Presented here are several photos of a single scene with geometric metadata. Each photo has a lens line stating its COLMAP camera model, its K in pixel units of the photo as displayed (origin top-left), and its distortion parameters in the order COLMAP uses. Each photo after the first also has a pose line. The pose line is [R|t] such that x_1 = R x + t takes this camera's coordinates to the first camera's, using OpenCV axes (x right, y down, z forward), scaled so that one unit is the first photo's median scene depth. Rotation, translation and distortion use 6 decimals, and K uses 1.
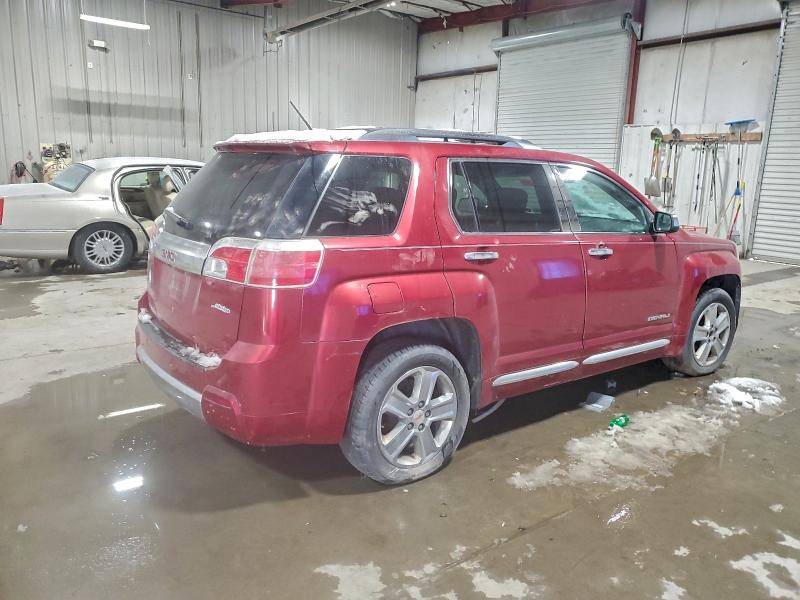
lens RADIAL K [[622.6, 0, 400.0], [0, 622.6, 300.0], [0, 0, 1]] dist [0.002752, 0.001228]
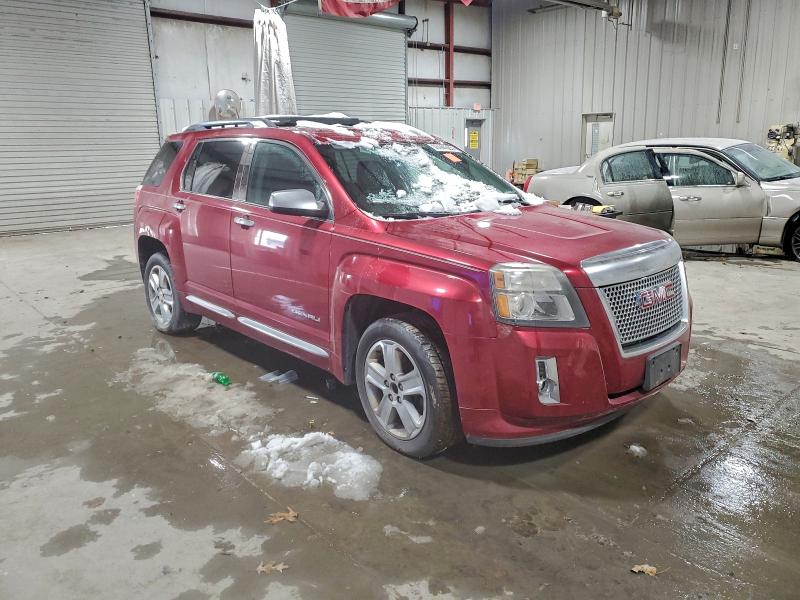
lens RADIAL K [[622.6, 0, 400.0], [0, 622.6, 300.0], [0, 0, 1]] dist [0.002752, 0.001228]
pose [[0.081605, 0.211432, -0.973980, 1.505823], [-0.186107, 0.963284, 0.193517, -0.216596], [0.979135, 0.165472, 0.117958, 1.238884]]
